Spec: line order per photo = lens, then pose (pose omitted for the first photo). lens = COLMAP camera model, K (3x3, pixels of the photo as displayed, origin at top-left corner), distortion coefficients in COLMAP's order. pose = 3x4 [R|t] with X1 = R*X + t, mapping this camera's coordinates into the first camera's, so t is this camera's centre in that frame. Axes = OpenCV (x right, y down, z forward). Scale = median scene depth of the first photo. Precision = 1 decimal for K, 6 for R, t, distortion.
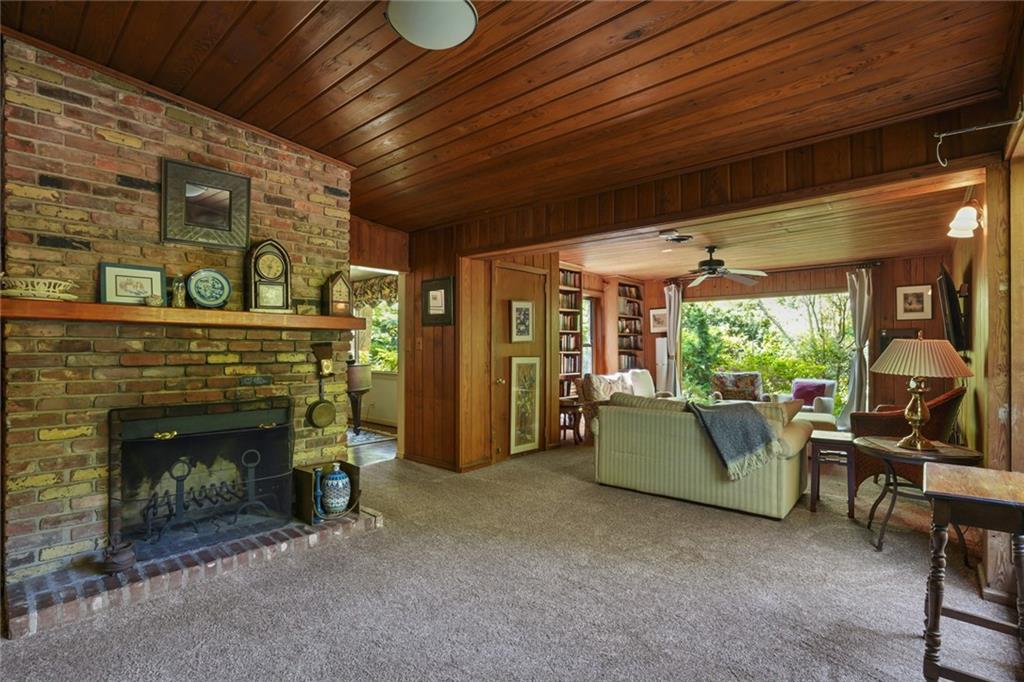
lens RADIAL K [[488.1, 0, 518.0], [0, 488.1, 347.3], [0, 0, 1]] dist [-0.029321, 0.007058]
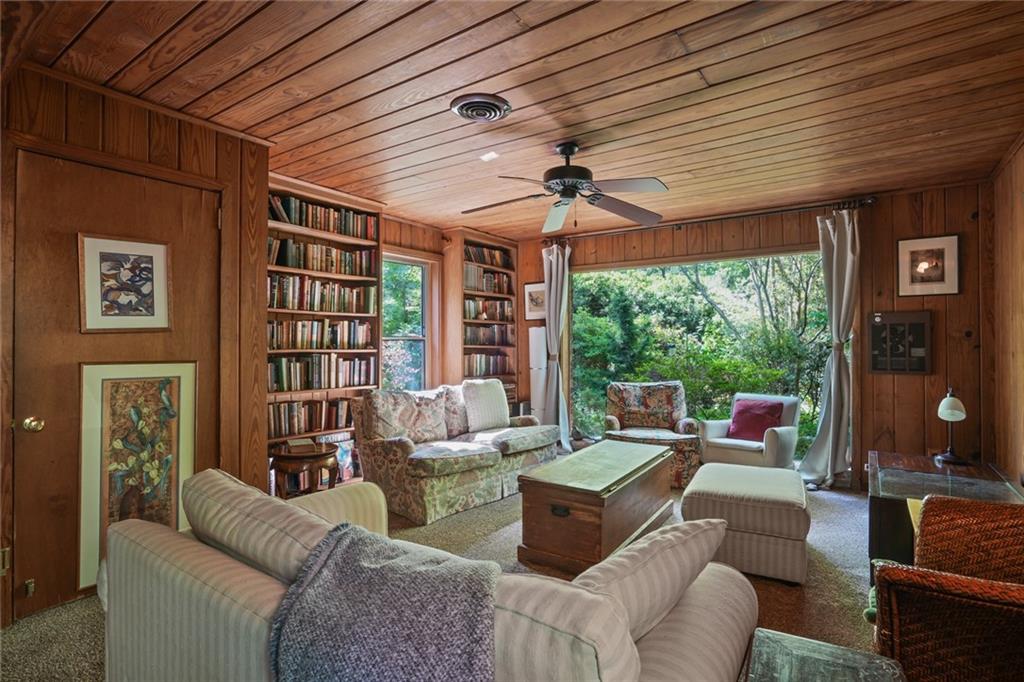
lens RADIAL K [[506.5, 0, 503.7], [0, 506.5, 341.8], [0, 0, 1]] dist [-0.037525, 0.008523]
pose [[0.997861, -0.000688, 0.065375, 0.227519], [0.000716, 1.000000, -0.000410, 0.000164], [-0.065375, 0.000456, 0.997861, 0.367172]]
